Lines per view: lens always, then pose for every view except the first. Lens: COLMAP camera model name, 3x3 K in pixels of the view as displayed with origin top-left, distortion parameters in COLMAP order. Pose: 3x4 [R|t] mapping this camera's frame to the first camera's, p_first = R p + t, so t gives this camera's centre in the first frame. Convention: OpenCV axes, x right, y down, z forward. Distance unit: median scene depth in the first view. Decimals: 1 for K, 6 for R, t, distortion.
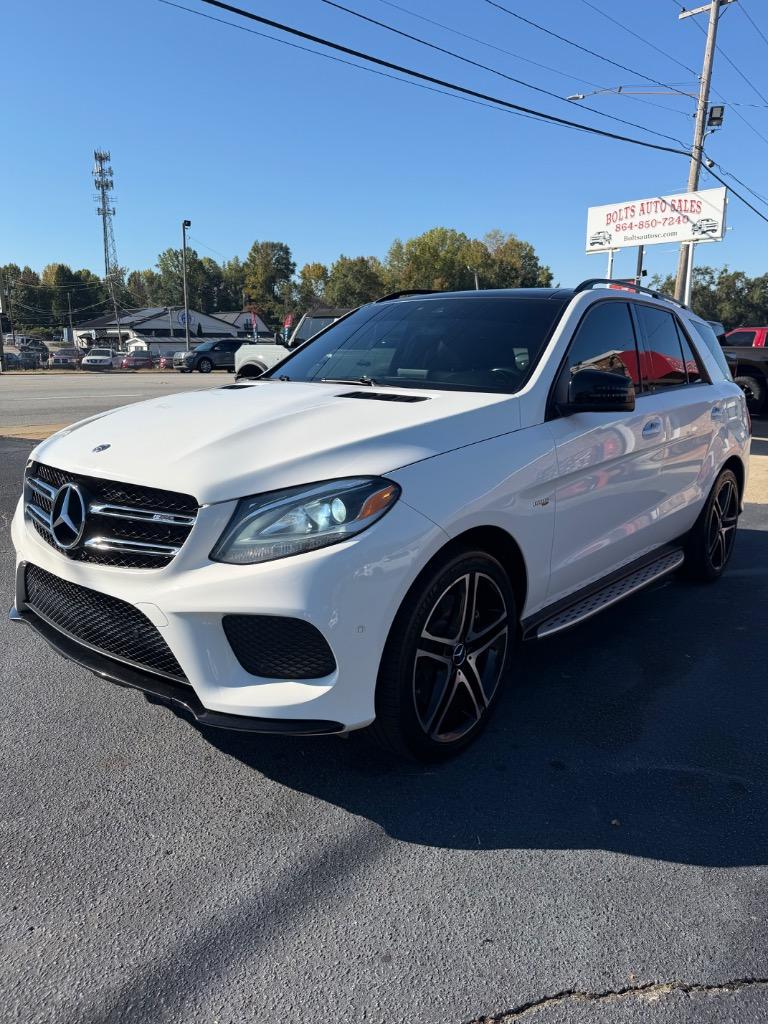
lens RADIAL K [[718.6, 0, 384.0], [0, 718.6, 512.0], [0, 0, 1]] dist [0.082047, -0.141282]
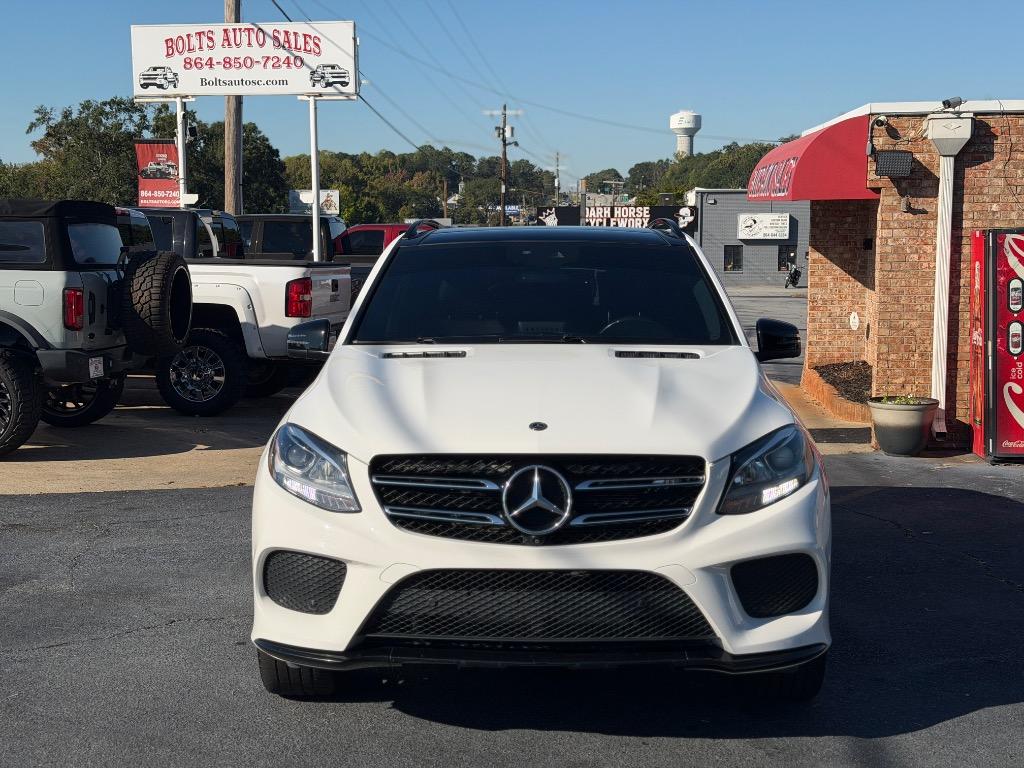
lens RADIAL K [[1419.2, 0, 518.7], [0, 1419.2, 394.8], [0, 0, 1]] dist [0.102030, 0.020911]
pose [[0.783311, -0.073513, 0.617268, -0.217364], [0.144142, 0.987399, -0.065322, -0.001670], [-0.604688, 0.140141, 0.784036, -0.062240]]
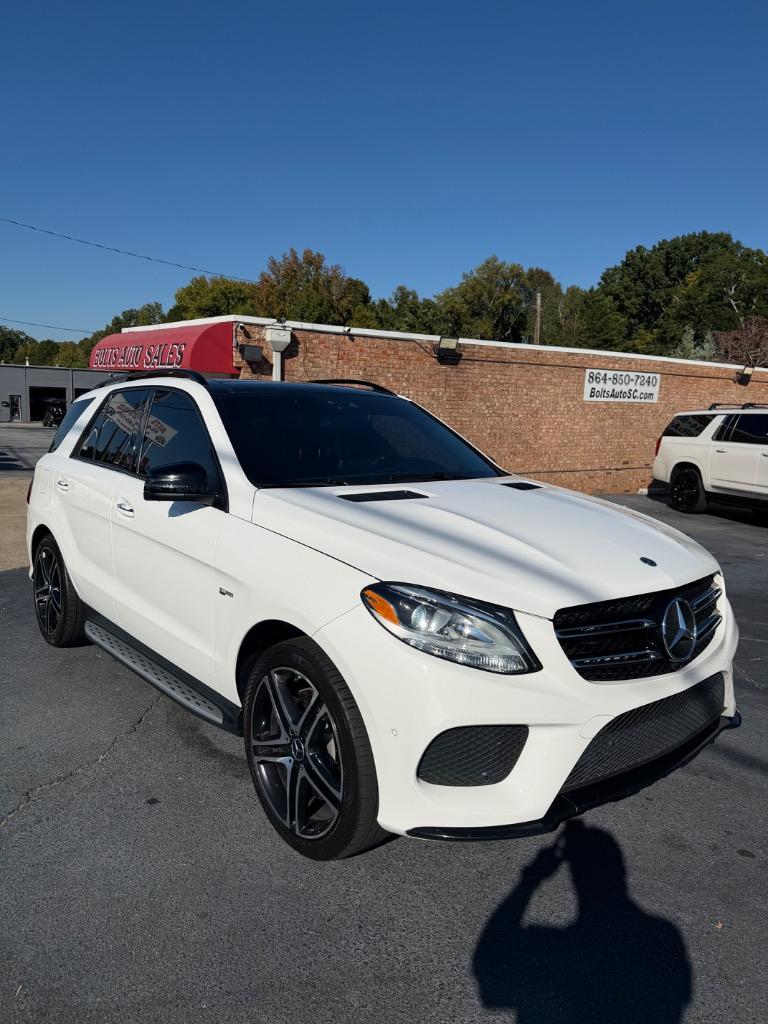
lens RADIAL K [[714.5, 0, 384.0], [0, 714.5, 512.0], [0, 0, 1]] dist [0.141977, -0.295631]
pose [[0.184420, -0.141203, 0.972651, -0.206883], [0.191361, 0.975846, 0.105384, -0.048232], [-0.964038, 0.166692, 0.206987, 0.159854]]
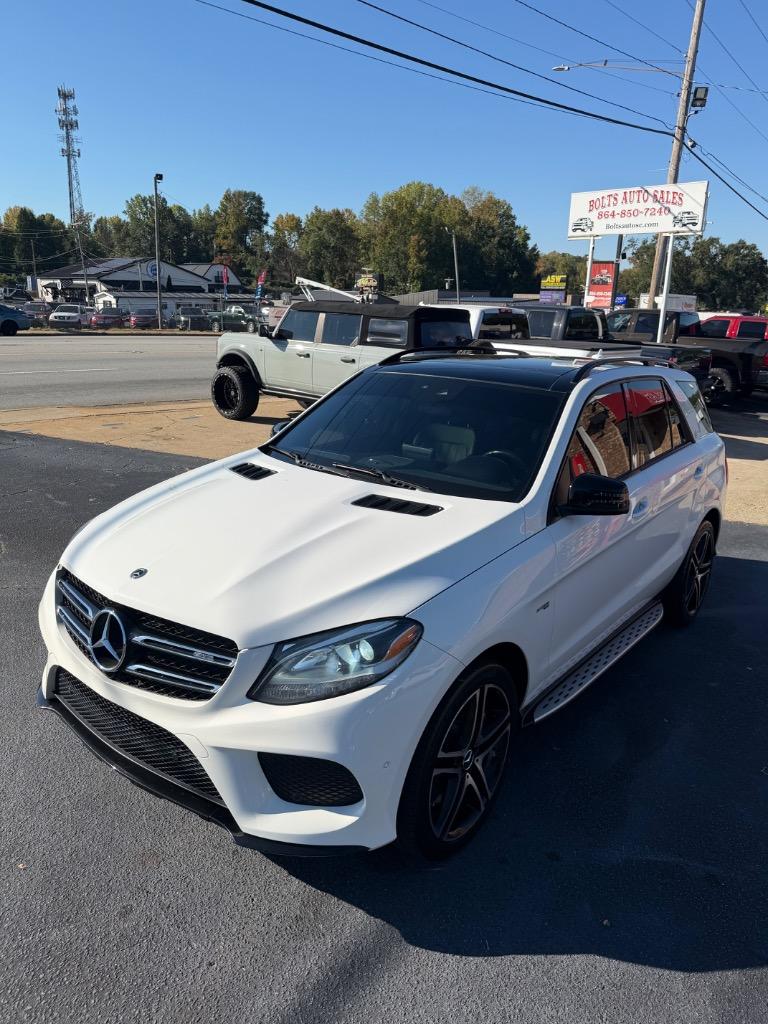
lens RADIAL K [[722.4, 0, 385.9], [0, 722.4, 510.6], [0, 0, 1]] dist [0.029514, -0.044704]
pose [[0.998966, 0.014747, 0.042998, -0.010473], [-0.017130, 0.998307, 0.055591, -0.034440], [-0.042105, -0.056270, 0.997527, -0.009356]]
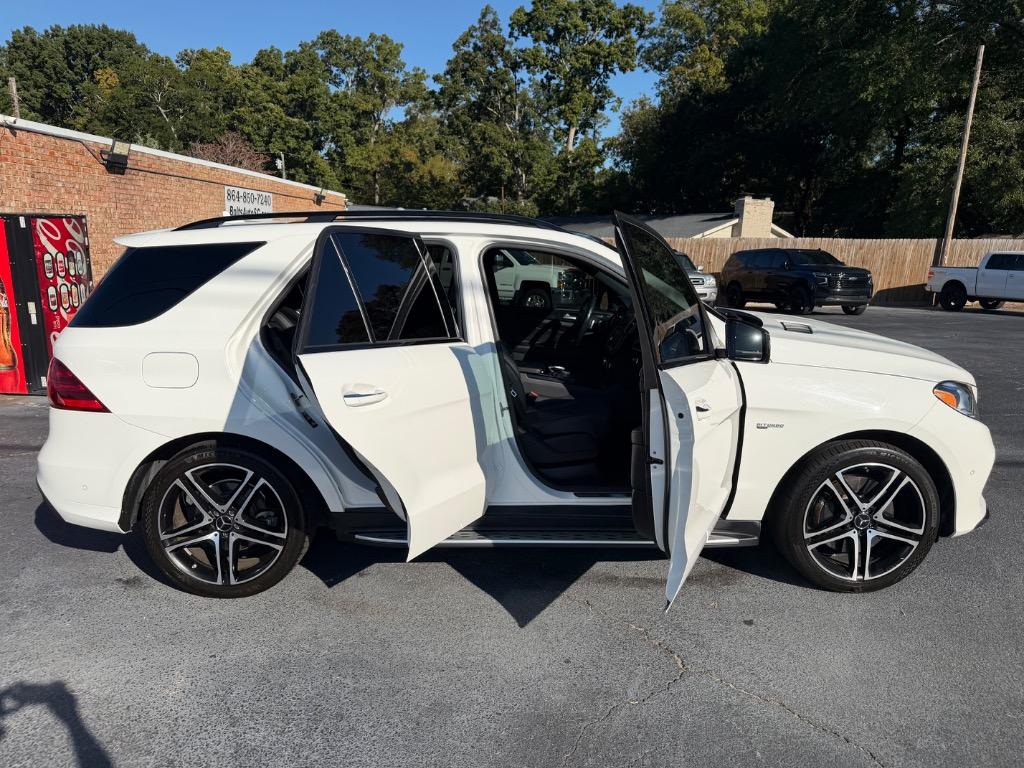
lens RADIAL K [[727.7, 0, 513.1], [0, 727.7, 389.1], [0, 0, 1]] dist [0.013509, -0.024046]
pose [[-0.658243, -0.177153, 0.731665, -0.148963], [0.131427, 0.929948, 0.343400, -0.104669], [-0.741244, 0.322201, -0.588849, 0.396996]]
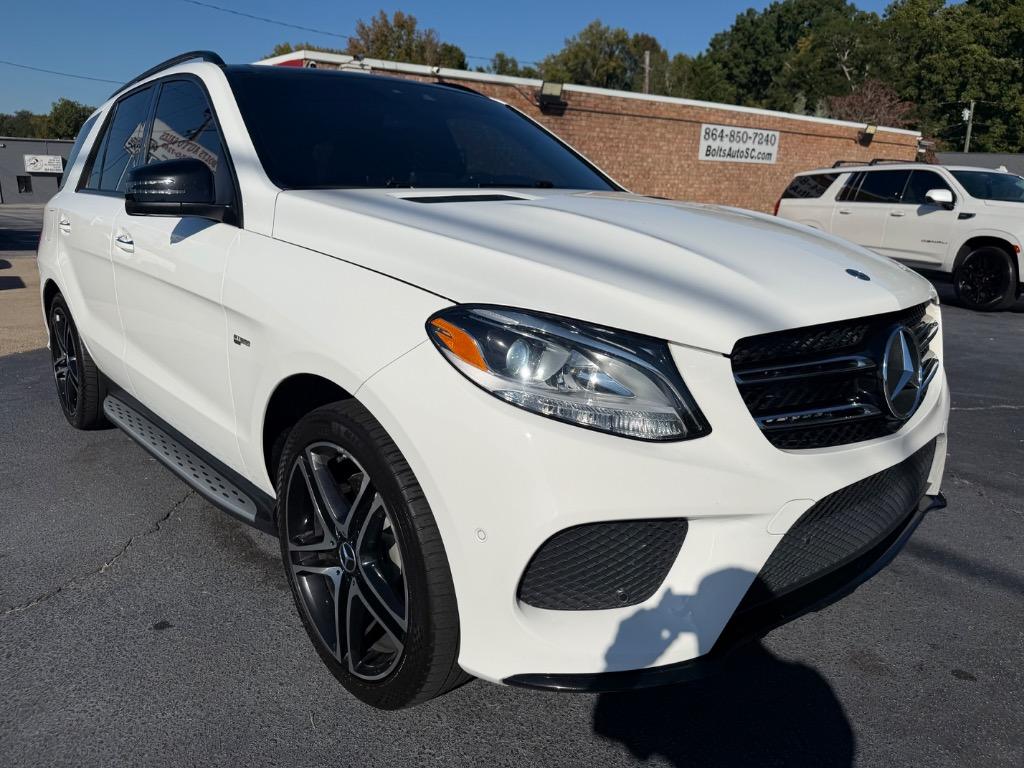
lens RADIAL K [[727.7, 0, 513.1], [0, 727.7, 389.1], [0, 0, 1]] dist [0.013509, -0.024046]
pose [[0.146729, -0.266223, 0.952678, -0.161082], [0.201631, 0.950931, 0.234680, -0.030587], [-0.968409, 0.157655, 0.193208, 0.169098]]
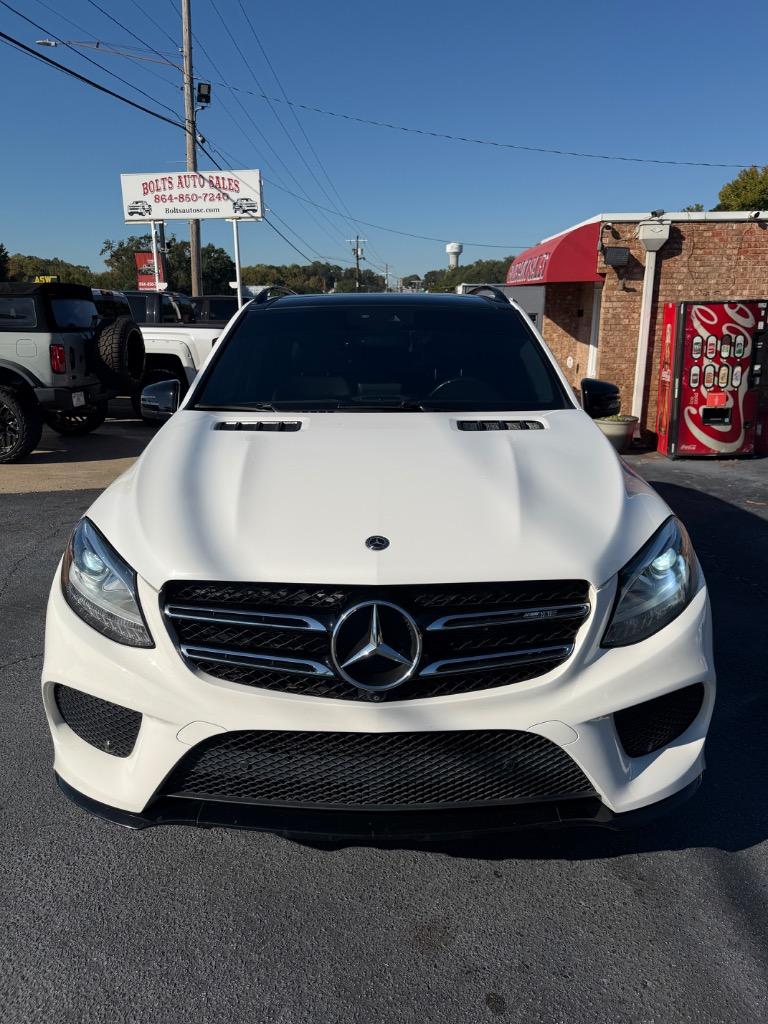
lens RADIAL K [[727.7, 0, 384.0], [0, 727.7, 512.0], [0, 0, 1]] dist [0.013509, -0.024046]
pose [[0.768299, -0.176264, 0.615344, -0.116232], [0.150214, 0.984141, 0.094353, -0.026190], [-0.622216, 0.019943, 0.782591, 0.059102]]
